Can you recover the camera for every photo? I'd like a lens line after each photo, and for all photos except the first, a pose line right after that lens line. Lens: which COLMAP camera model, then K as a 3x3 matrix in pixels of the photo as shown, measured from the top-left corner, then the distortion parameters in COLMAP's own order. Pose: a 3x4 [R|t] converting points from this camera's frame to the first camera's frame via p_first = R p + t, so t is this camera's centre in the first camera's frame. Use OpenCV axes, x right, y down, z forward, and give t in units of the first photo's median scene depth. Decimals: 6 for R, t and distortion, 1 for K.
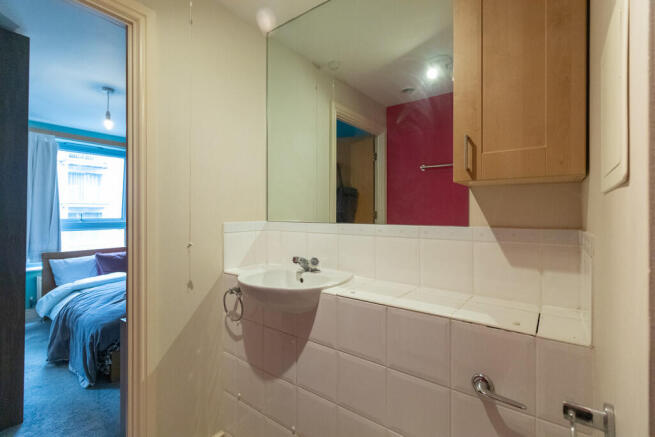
lens RADIAL K [[298.3, 0, 329.2], [0, 298.3, 211.4], [0, 0, 1]] dist [-0.002838, -0.000399]
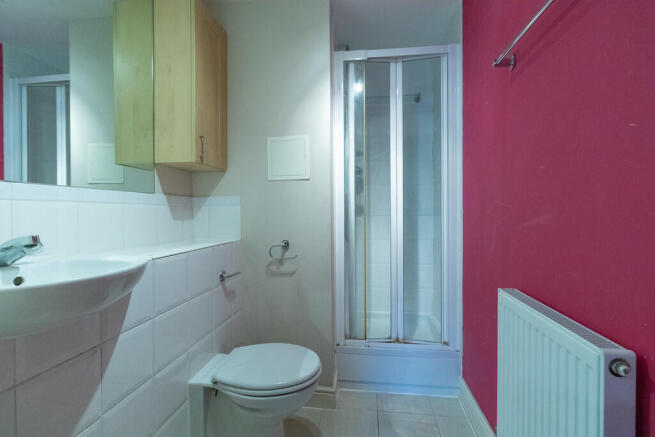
lens RADIAL K [[298.3, 0, 329.2], [0, 298.3, 211.4], [0, 0, 1]] dist [-0.002838, -0.000399]
pose [[-0.496268, -0.002077, 0.868167, -1.062905], [0.000838, 0.999996, 0.002872, 0.124747], [-0.868169, 0.002153, -0.496264, 0.977913]]
